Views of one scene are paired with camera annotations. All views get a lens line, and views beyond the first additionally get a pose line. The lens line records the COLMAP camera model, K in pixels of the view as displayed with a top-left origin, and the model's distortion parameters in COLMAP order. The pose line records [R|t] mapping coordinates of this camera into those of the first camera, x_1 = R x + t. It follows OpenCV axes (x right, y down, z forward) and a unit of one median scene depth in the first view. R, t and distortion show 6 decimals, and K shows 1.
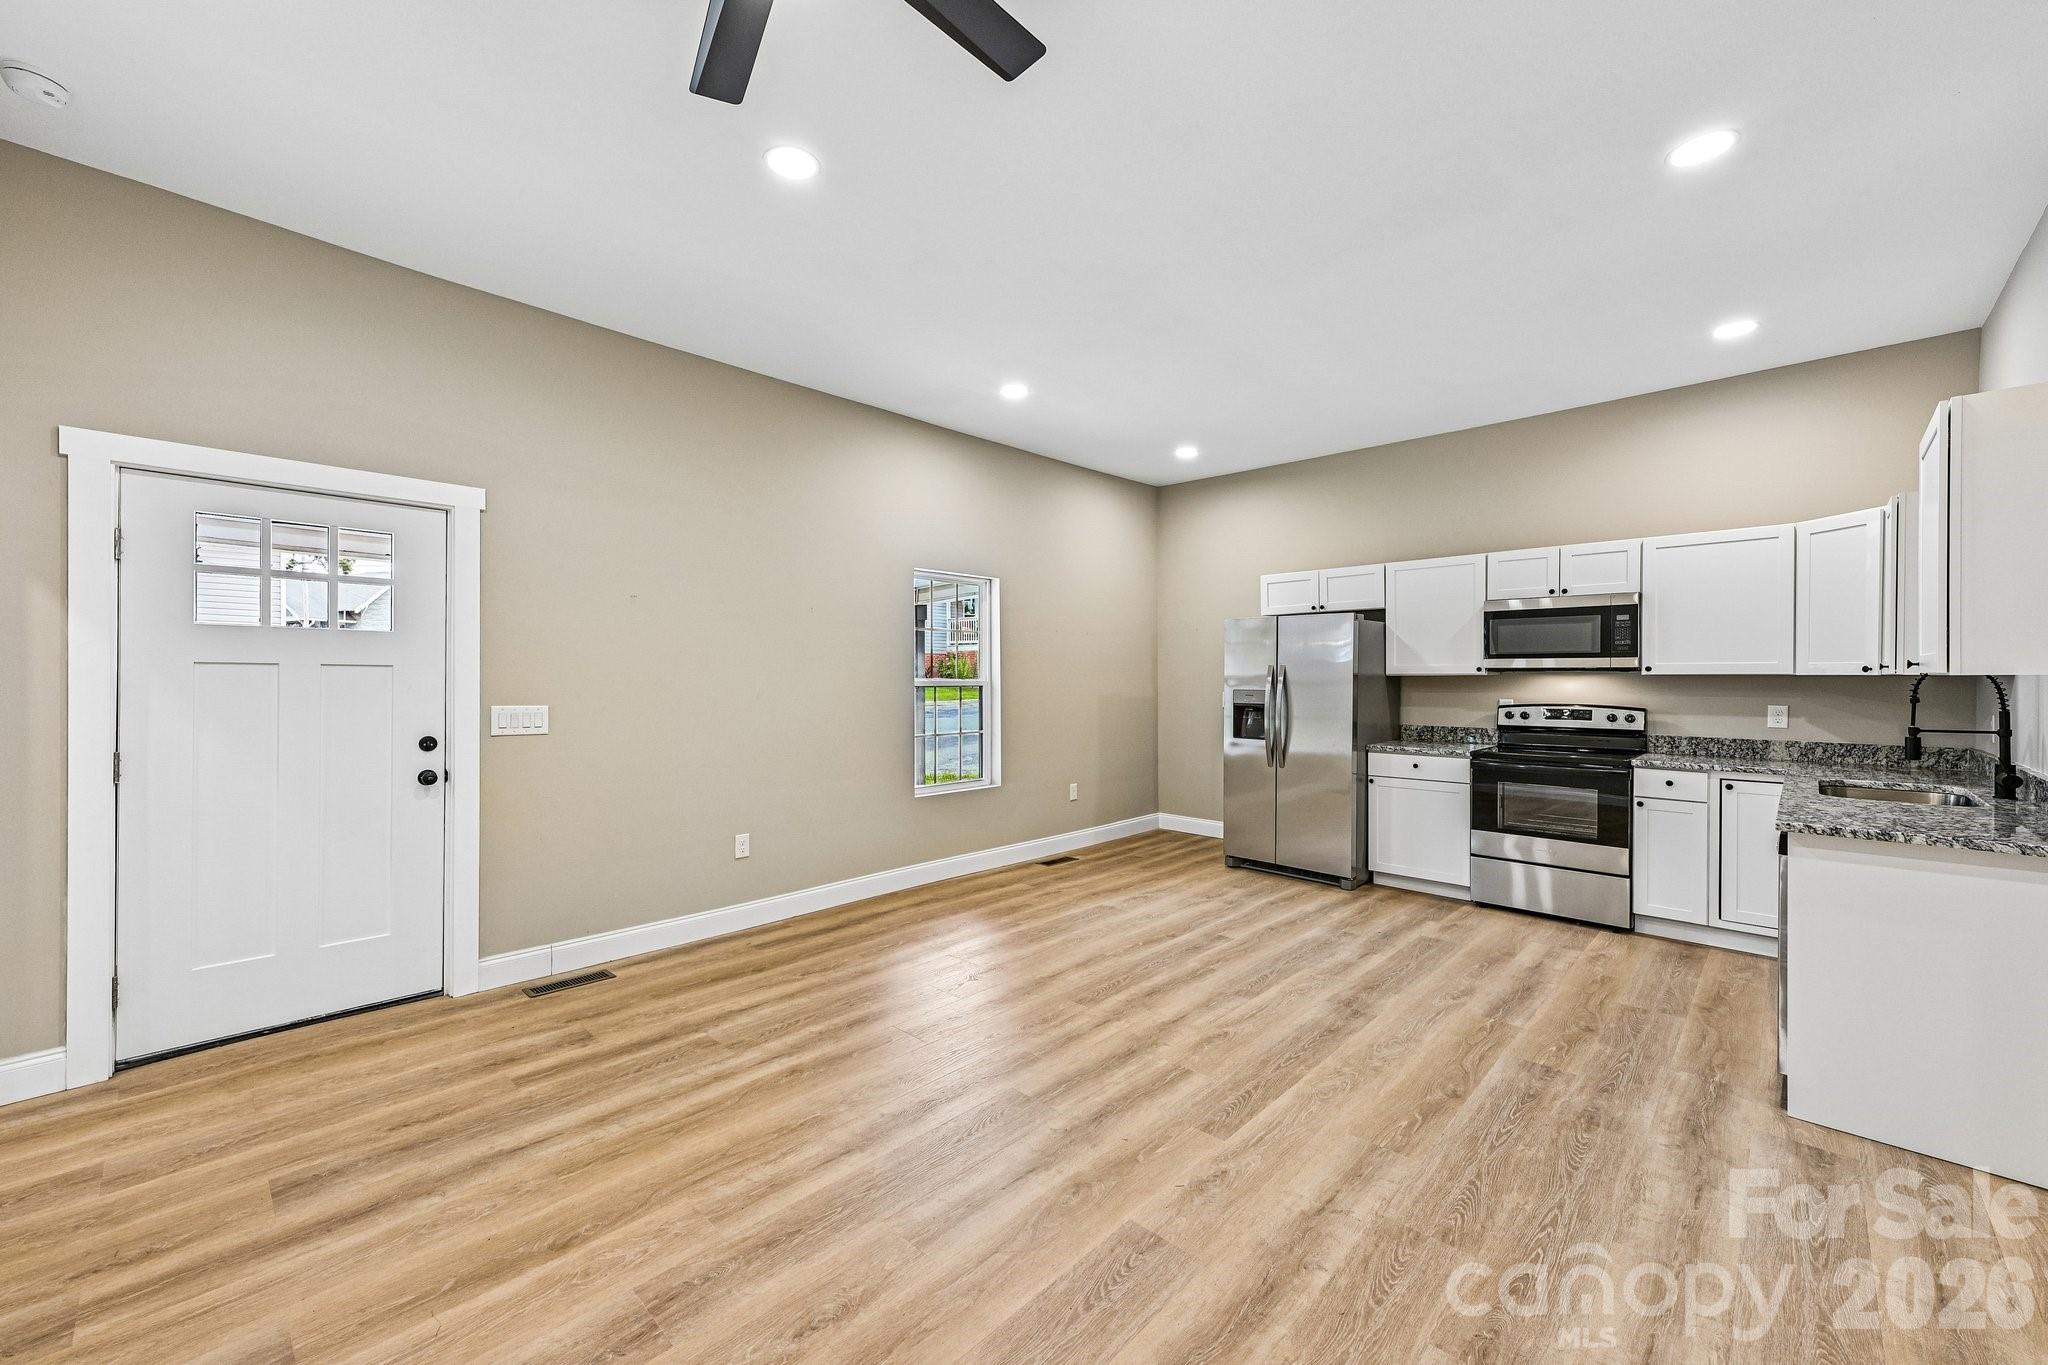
lens RADIAL K [[803.7, 0, 1002.3], [0, 803.7, 690.9], [0, 0, 1]] dist [0.008380, 0.001864]
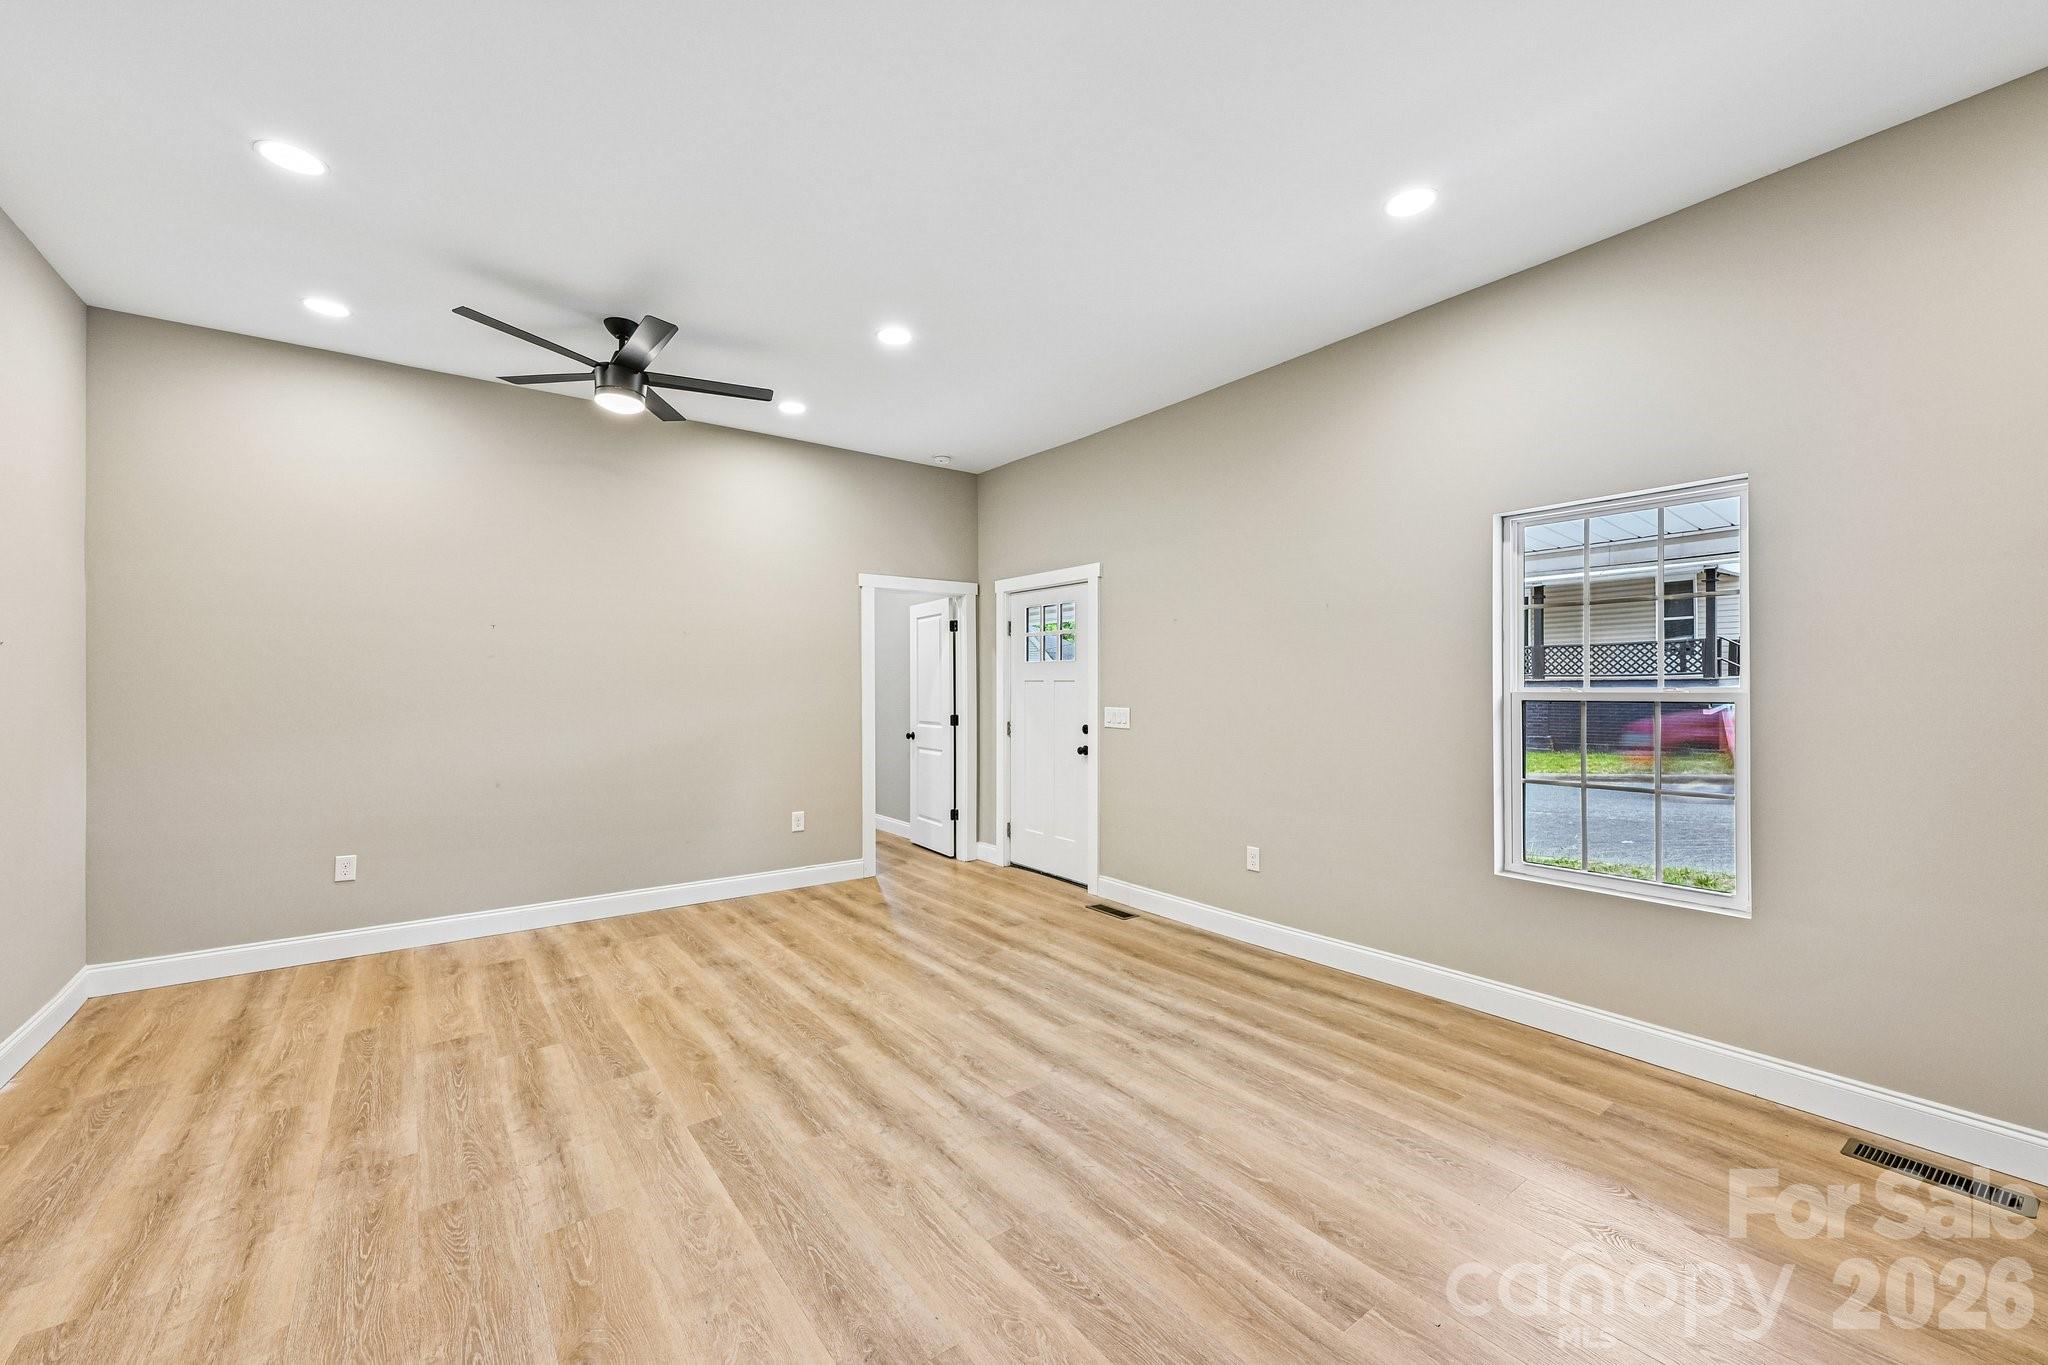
lens RADIAL K [[803.7, 0, 1027.3], [0, 803.7, 683.6], [0, 0, 1]] dist [0.008380, 0.001864]
pose [[-0.140093, -0.007236, -0.990112, 0.825191], [-0.015422, 0.999868, -0.005125, -0.013580], [0.990018, 0.014552, -0.140186, 1.034016]]
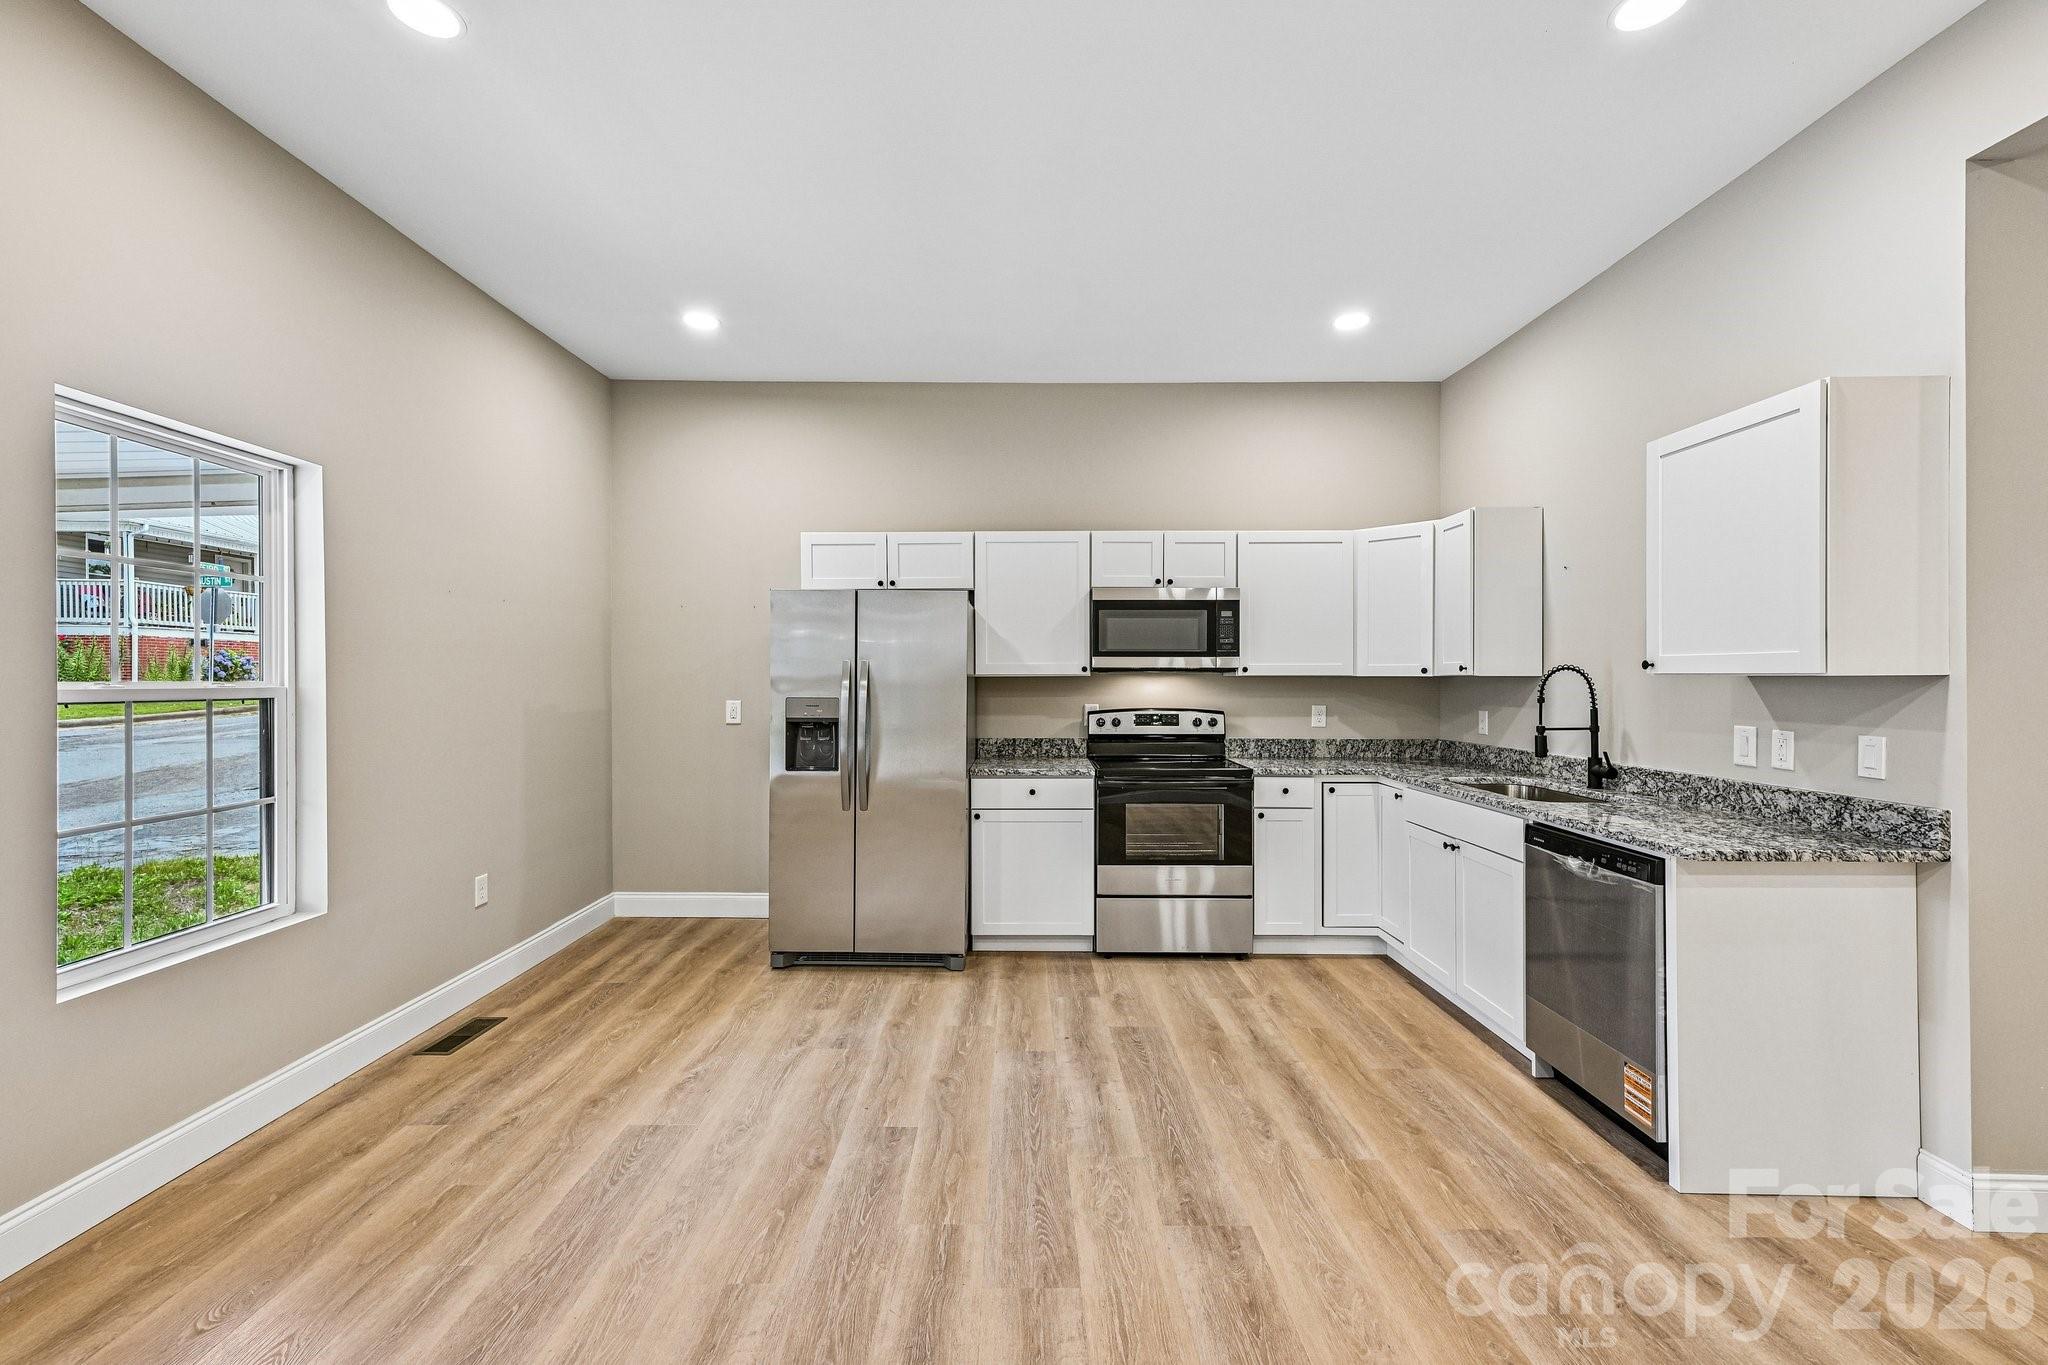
lens RADIAL K [[876.0, 0, 1014.1], [0, 876.0, 668.3], [0, 0, 1]] dist [0.013779, -0.000466]
pose [[0.711333, 0.009538, 0.702791, -0.125595], [0.010939, 0.999637, -0.024639, -0.007202], [-0.702771, 0.025214, 0.710970, 0.570431]]
